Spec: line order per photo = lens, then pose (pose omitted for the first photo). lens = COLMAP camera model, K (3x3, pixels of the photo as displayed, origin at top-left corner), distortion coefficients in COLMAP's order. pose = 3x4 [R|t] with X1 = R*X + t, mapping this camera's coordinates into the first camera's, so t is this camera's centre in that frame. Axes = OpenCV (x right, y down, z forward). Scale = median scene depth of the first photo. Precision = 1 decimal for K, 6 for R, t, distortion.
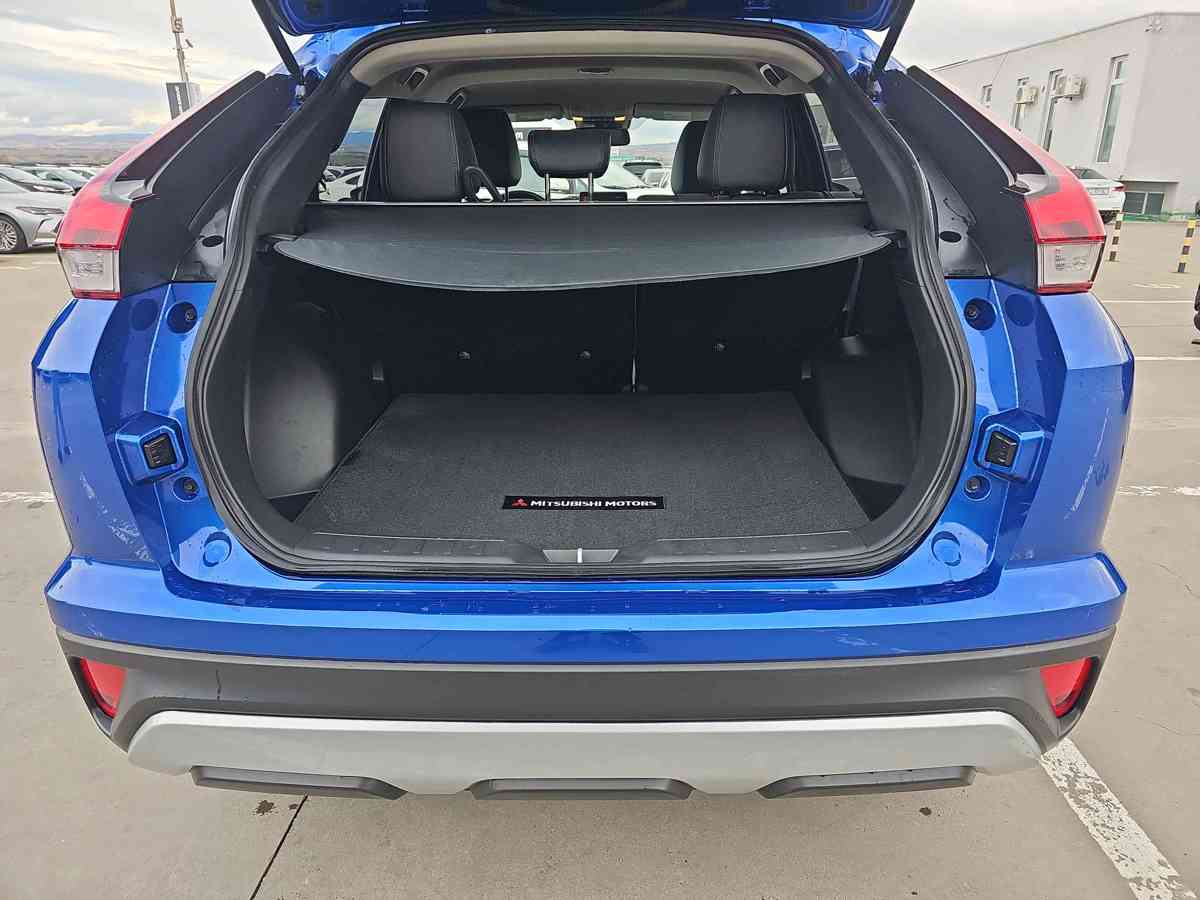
lens RADIAL K [[795.7, 0, 603.5], [0, 795.7, 440.0], [0, 0, 1]] dist [0.054613, -0.048773]
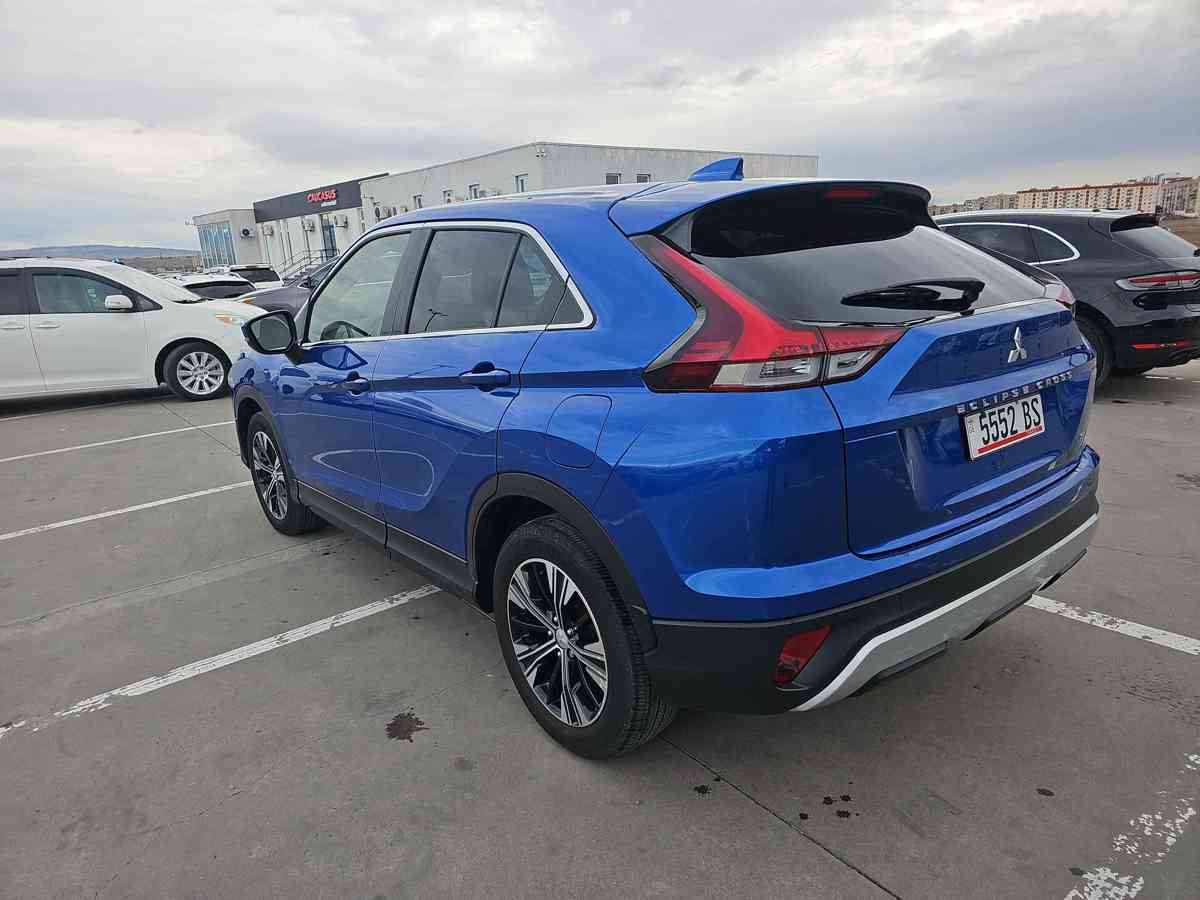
lens RADIAL K [[795.7, 0, 593.3], [0, 795.7, 454.3], [0, 0, 1]] dist [0.054613, -0.048773]
pose [[0.777704, -0.189854, 0.599276, -0.113735], [0.246770, 0.968983, -0.013264, -0.007843], [-0.578171, 0.158199, 0.800432, 0.001779]]
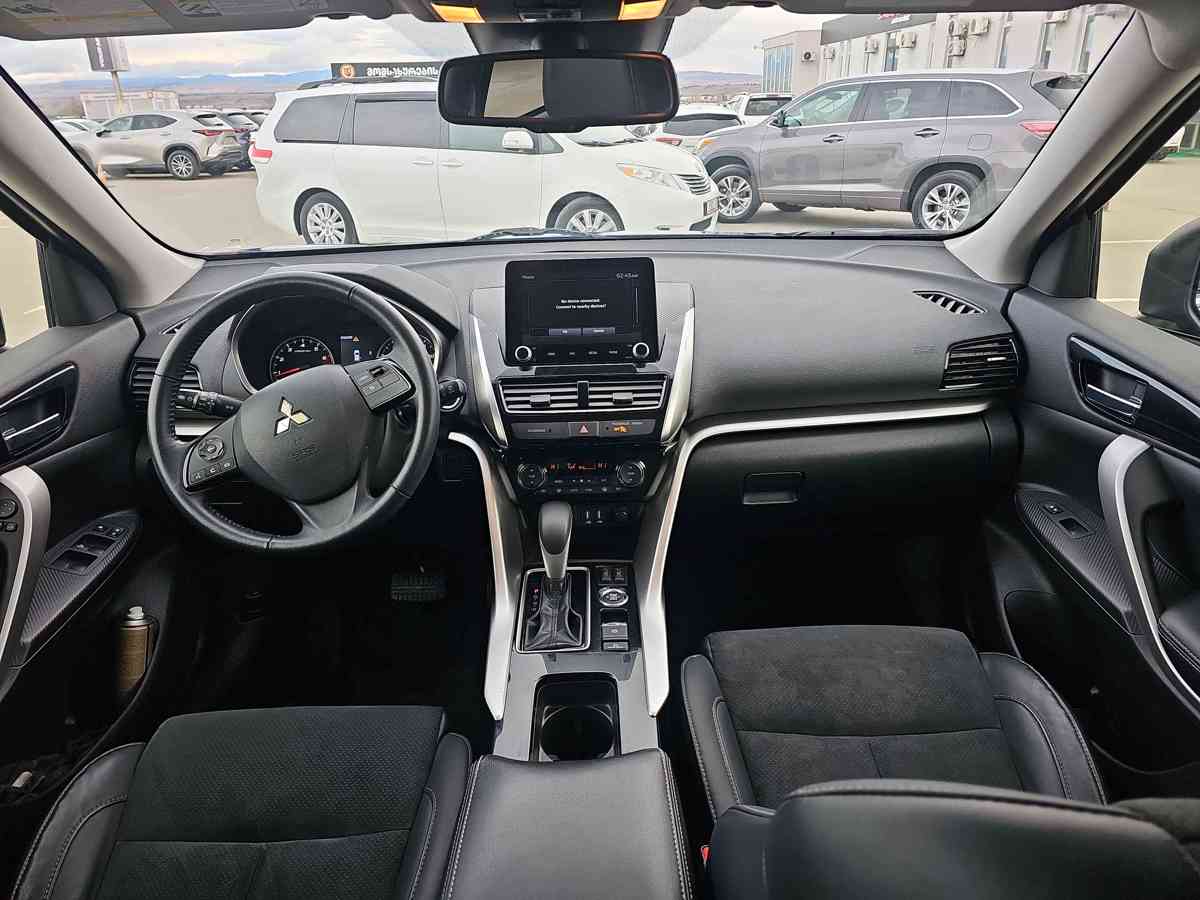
lens RADIAL K [[795.7, 0, 606.0], [0, 795.7, 439.4], [0, 0, 1]] dist [0.054613, -0.048773]
pose [[0.999291, -0.031531, 0.020588, 0.000402], [0.030010, 0.997068, 0.070386, -0.048889], [-0.022747, -0.069718, 0.997307, 0.122264]]
